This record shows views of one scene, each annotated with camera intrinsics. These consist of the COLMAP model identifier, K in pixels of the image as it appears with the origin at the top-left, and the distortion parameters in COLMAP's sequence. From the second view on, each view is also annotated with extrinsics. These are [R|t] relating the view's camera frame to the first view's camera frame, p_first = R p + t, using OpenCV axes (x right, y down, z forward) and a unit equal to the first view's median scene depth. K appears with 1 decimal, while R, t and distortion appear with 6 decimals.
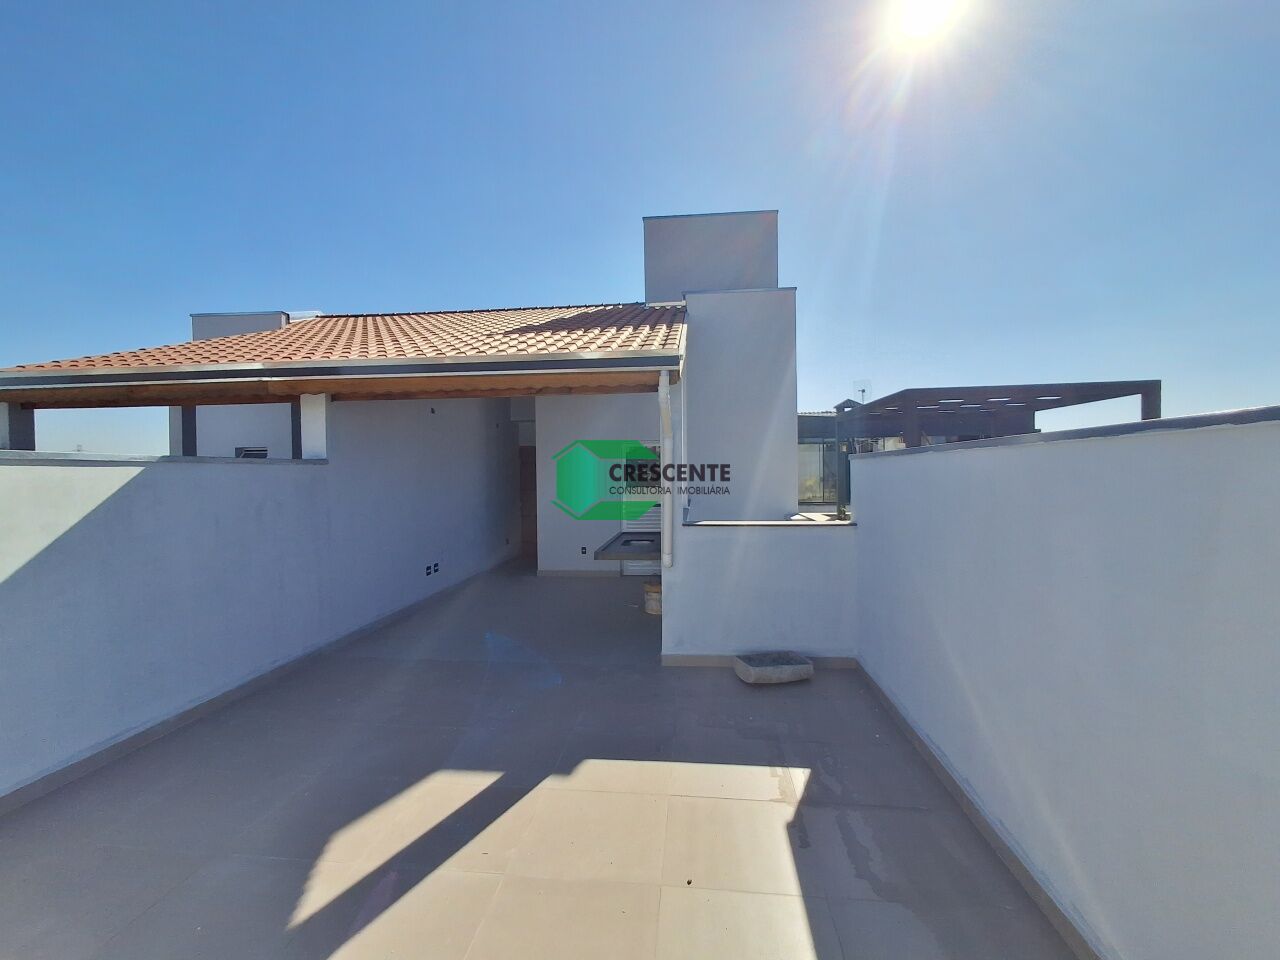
lens RADIAL K [[598.2, 0, 632.6], [0, 598.2, 478.5], [0, 0, 1]] dist [-0.000728, -0.000167]
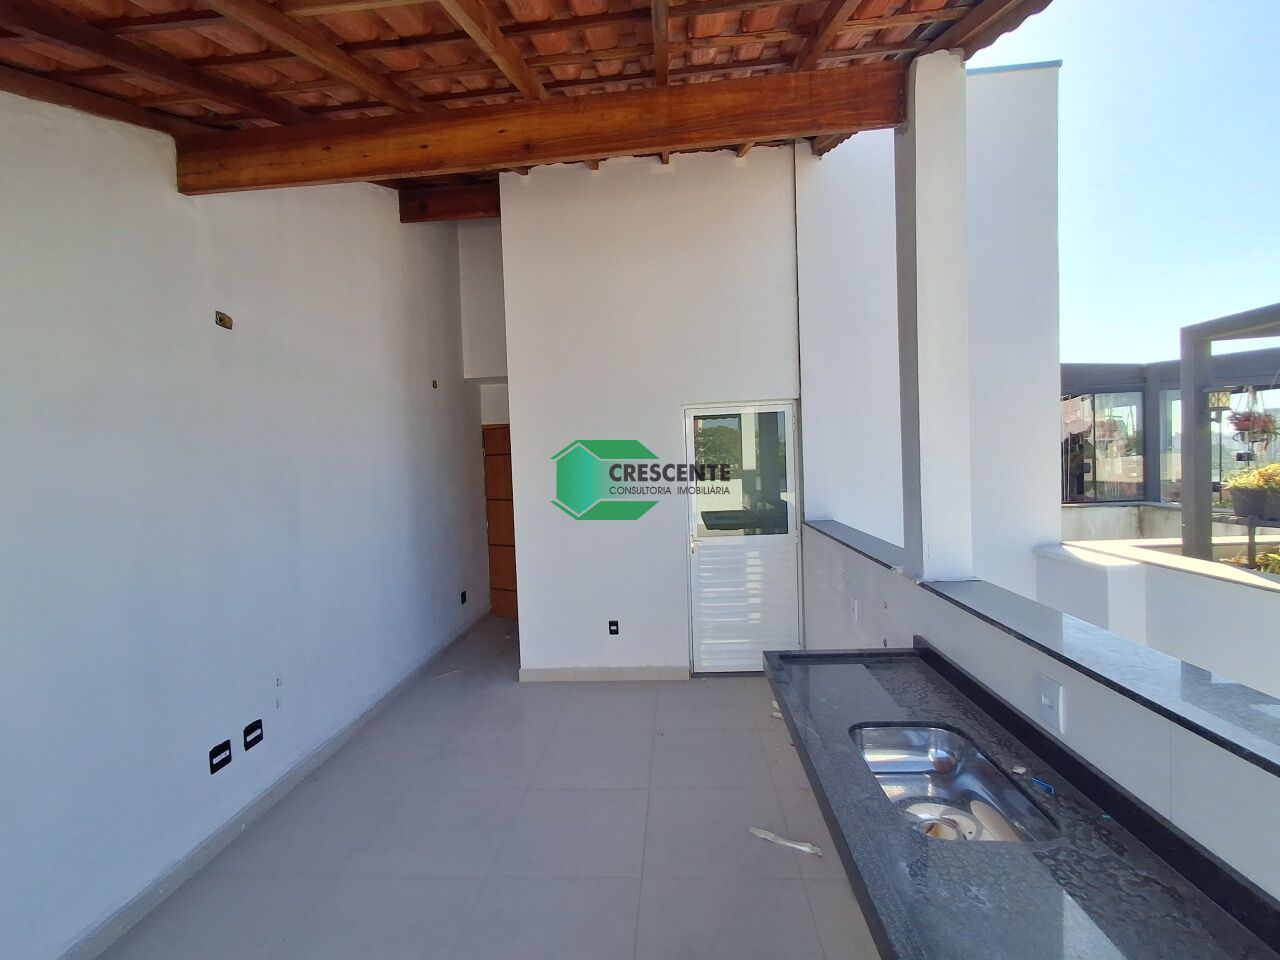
lens RADIAL K [[598.2, 0, 647.6], [0, 598.2, 478.6], [0, 0, 1]] dist [-0.000728, -0.000167]
pose [[0.997670, -0.030395, 0.061081, -0.080556], [0.028895, 0.999263, 0.025286, -0.013622], [-0.061804, -0.023462, 0.997812, 0.511921]]
